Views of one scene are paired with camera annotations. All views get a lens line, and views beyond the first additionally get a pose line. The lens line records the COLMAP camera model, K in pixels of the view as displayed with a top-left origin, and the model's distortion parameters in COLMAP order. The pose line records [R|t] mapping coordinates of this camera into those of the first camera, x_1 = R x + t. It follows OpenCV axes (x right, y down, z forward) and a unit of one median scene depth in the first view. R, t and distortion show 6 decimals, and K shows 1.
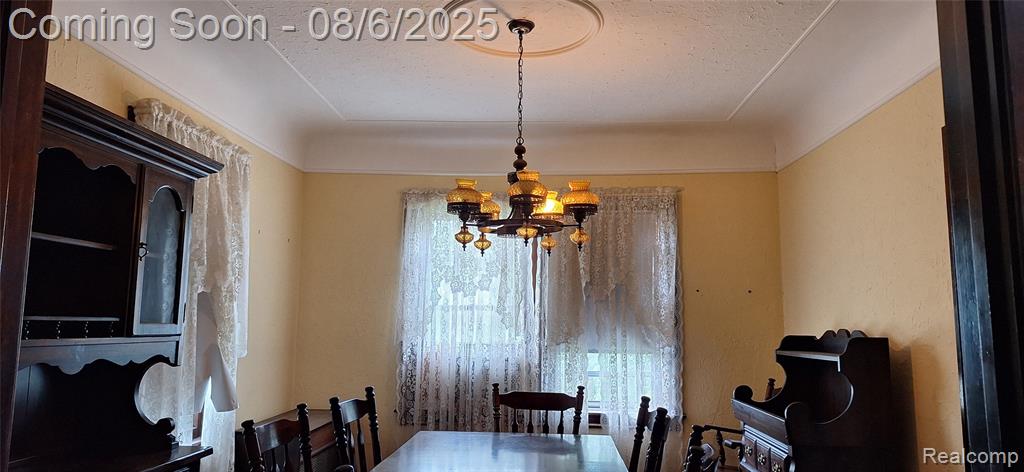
lens RADIAL K [[712.6, 0, 492.2], [0, 712.6, 221.5], [0, 0, 1]] dist [0.119993, -0.131144]
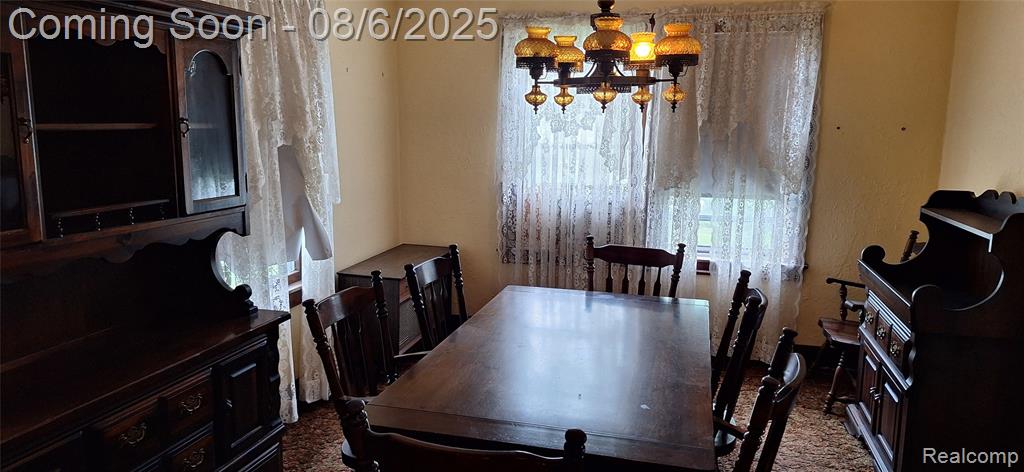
lens RADIAL K [[712.9, 0, 501.2], [0, 712.9, 232.4], [0, 0, 1]] dist [0.112716, -0.135760]
pose [[0.983200, 0.024325, -0.180901, 0.054929], [0.029340, 0.957131, 0.288164, -0.049863], [0.180156, -0.288631, 0.940338, 0.086805]]
